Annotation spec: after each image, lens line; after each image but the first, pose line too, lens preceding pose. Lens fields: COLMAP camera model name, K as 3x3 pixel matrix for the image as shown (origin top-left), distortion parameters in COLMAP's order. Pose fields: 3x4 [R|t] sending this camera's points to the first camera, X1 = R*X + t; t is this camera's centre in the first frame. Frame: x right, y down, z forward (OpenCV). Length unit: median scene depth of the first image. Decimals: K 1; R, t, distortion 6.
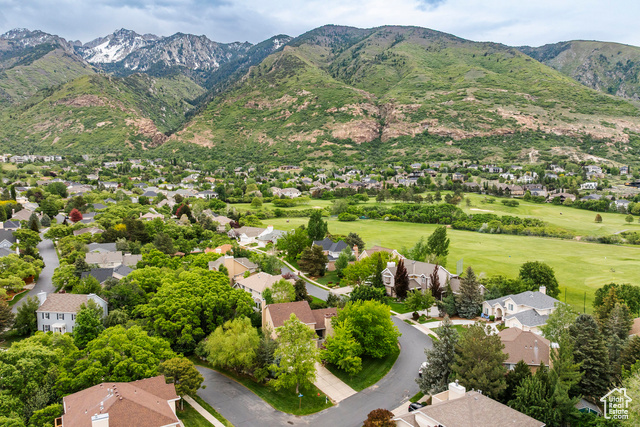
lens RADIAL K [[471.2, 0, 330.8], [0, 471.2, 212.2], [0, 0, 1]] dist [-0.052518, 0.020318]
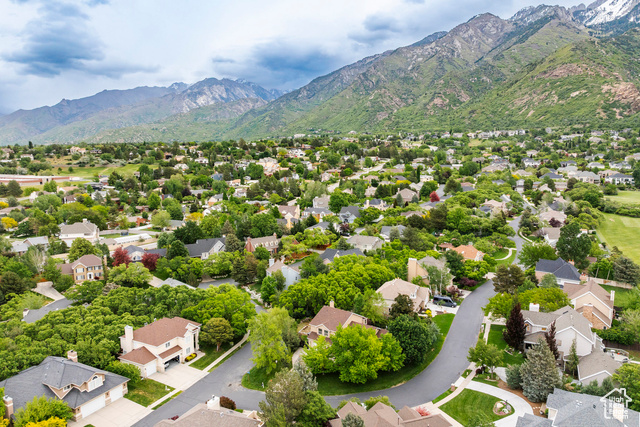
lens RADIAL K [[471.2, 0, 315.1], [0, 471.2, 213.8], [0, 0, 1]] dist [-0.052518, 0.020318]
pose [[0.485572, 0.113649, -0.866778, 0.108592], [-0.041373, 0.993390, 0.107073, -0.020828], [0.873217, -0.016130, 0.487064, 0.047847]]
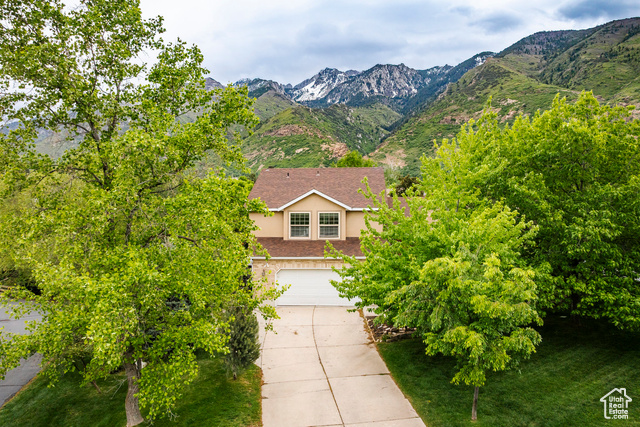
lens RADIAL K [[471.2, 0, 314.0], [0, 471.2, 216.8], [0, 0, 1]] dist [-0.052518, 0.020318]
pose [[0.893379, -0.007508, -0.449240, 0.007191], [-0.027238, 0.997116, -0.070833, 0.031583], [0.448477, 0.075517, 0.890599, 0.086349]]
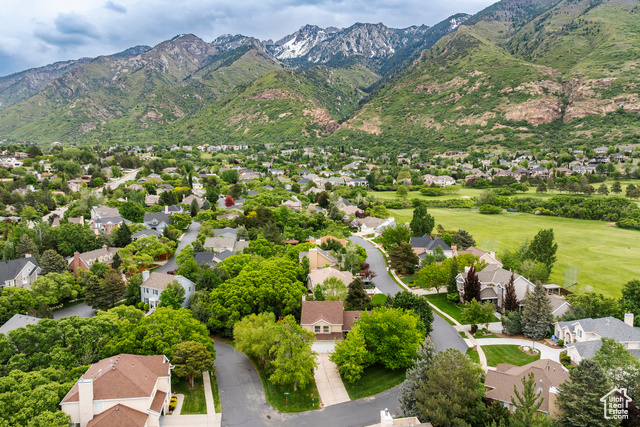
lens RADIAL K [[471.2, 0, 323.6], [0, 471.2, 205.7], [0, 0, 1]] dist [-0.052518, 0.020318]
pose [[0.919966, 0.030141, -0.390838, 0.038316], [-0.021700, 0.999426, 0.025999, -0.005537], [0.391397, -0.015437, 0.920092, 0.006674]]
